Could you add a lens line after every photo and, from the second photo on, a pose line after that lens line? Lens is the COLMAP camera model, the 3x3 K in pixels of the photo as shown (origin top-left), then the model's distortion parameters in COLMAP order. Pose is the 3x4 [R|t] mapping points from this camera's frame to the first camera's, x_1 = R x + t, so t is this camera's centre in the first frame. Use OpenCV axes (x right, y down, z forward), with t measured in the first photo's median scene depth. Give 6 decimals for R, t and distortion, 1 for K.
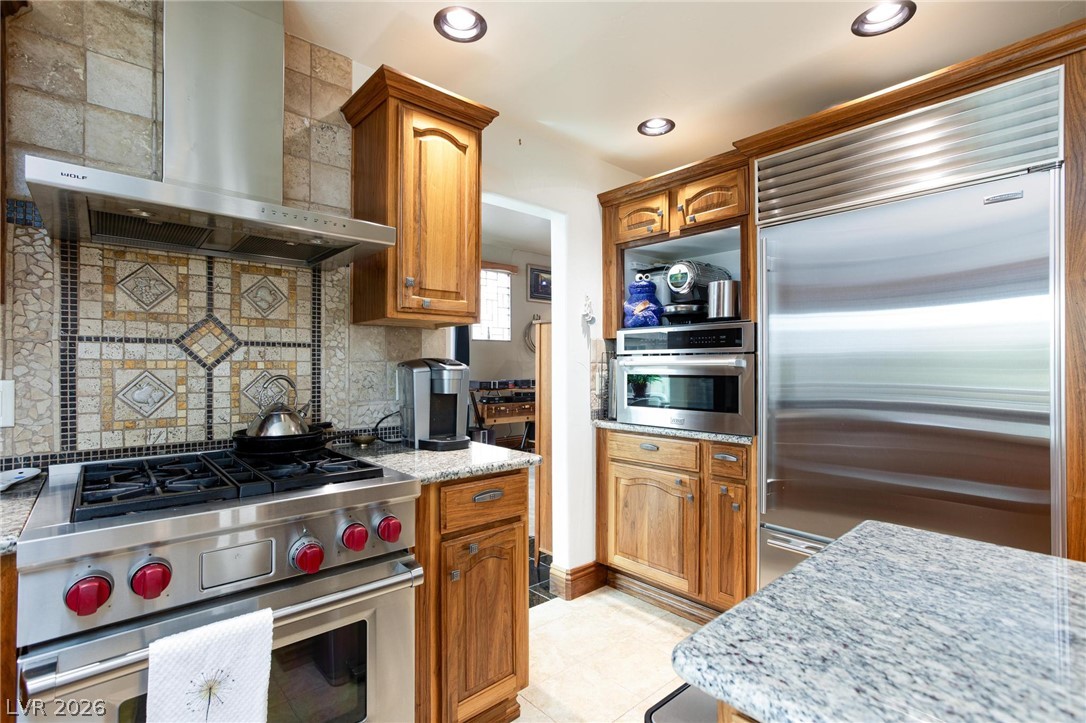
lens RADIAL K [[503.3, 0, 530.1], [0, 503.3, 361.3], [0, 0, 1]] dist [-0.019804, 0.009058]
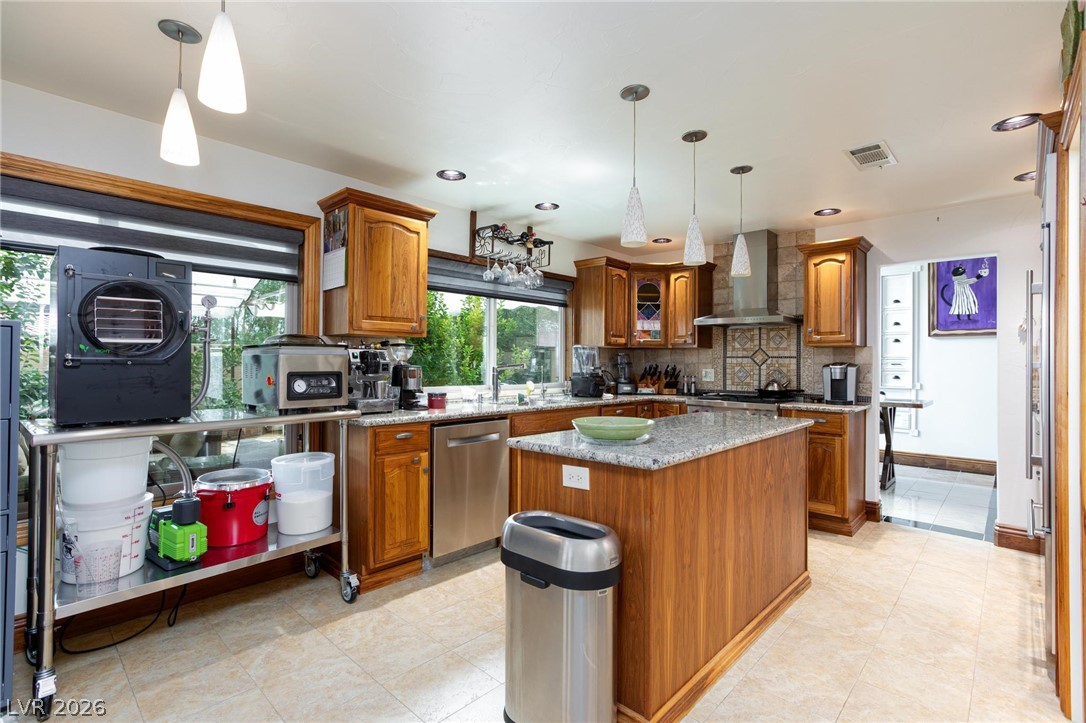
lens RADIAL K [[503.3, 0, 542.9], [0, 503.3, 358.1], [0, 0, 1]] dist [-0.019804, 0.009058]
pose [[0.101009, -0.011964, -0.994814, 1.903171], [-0.001301, 0.999925, -0.012158, 0.003828], [0.994885, 0.002522, 0.100986, -0.477129]]
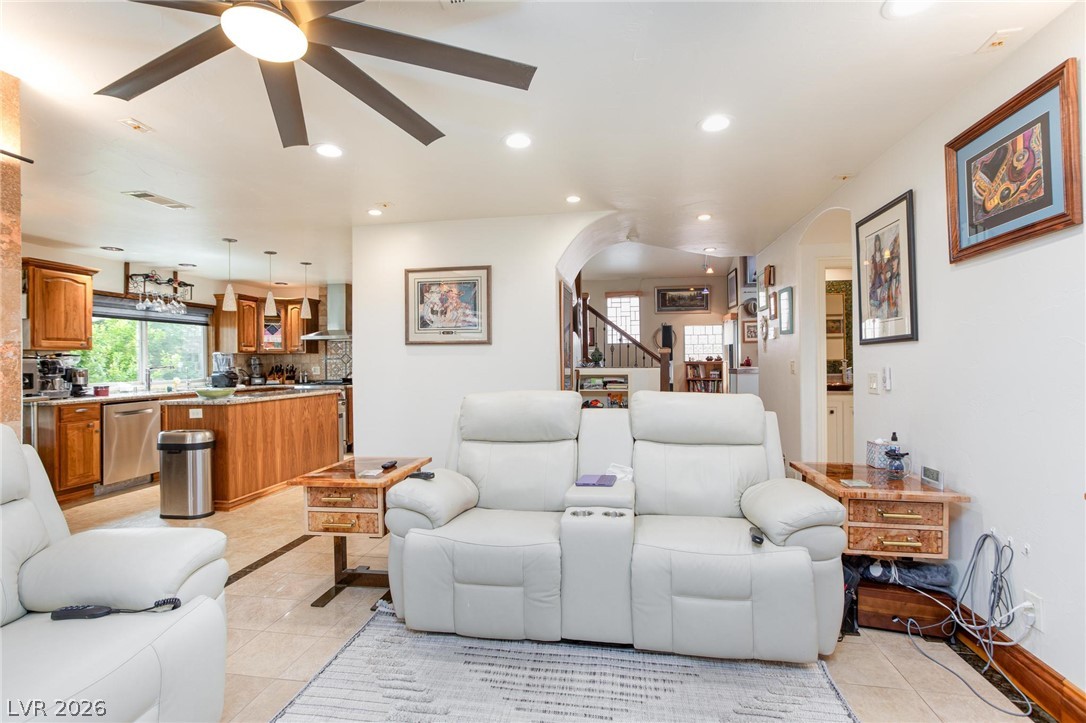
lens RADIAL K [[503.3, 0, 545.3], [0, 503.3, 355.7], [0, 0, 1]] dist [-0.019804, 0.009058]
pose [[0.641665, -0.017697, -0.766781, 3.889150], [0.018126, 0.999804, -0.007907, 0.005070], [0.766771, -0.008825, 0.641860, -0.560948]]
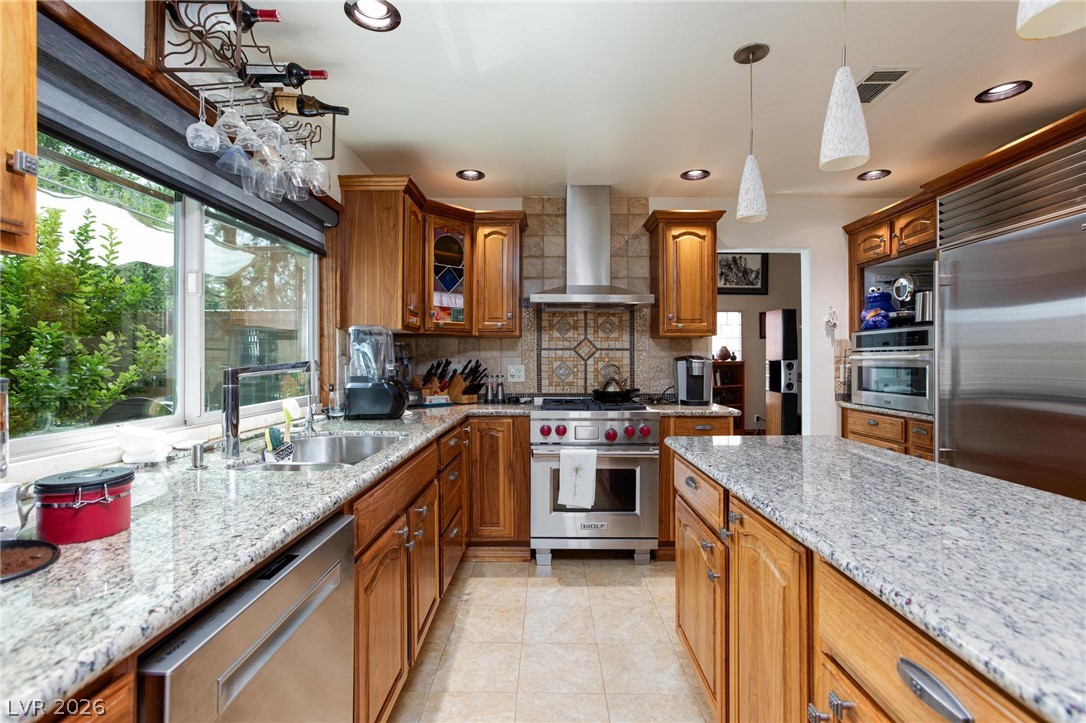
lens RADIAL K [[503.3, 0, 539.0], [0, 503.3, 354.2], [0, 0, 1]] dist [-0.019804, 0.009058]
pose [[0.742523, -0.006715, -0.669787, 0.653281], [0.005969, 0.999976, -0.003409, -0.008836], [0.669794, -0.001467, 0.742545, -0.746251]]
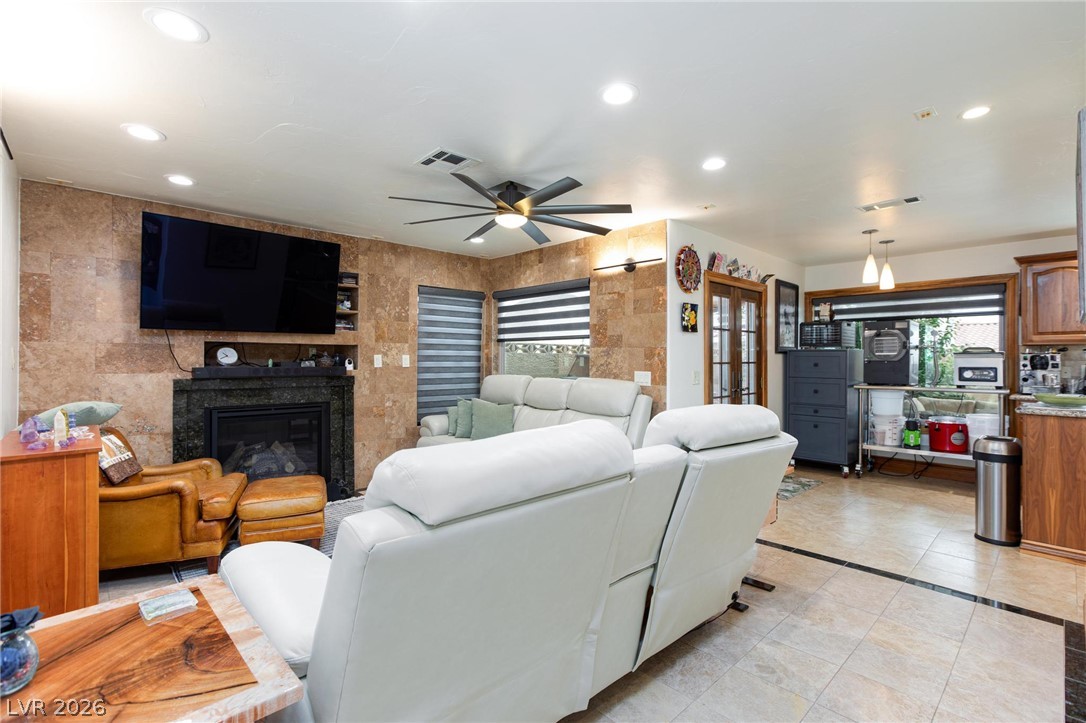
lens RADIAL K [[503.3, 0, 535.7], [0, 503.3, 356.7], [0, 0, 1]] dist [-0.019804, 0.009058]
pose [[-0.999642, -0.005980, -0.026076, 2.887896], [-0.005702, 0.999926, -0.010707, 0.012166], [0.026138, -0.010555, -0.999603, 1.672644]]
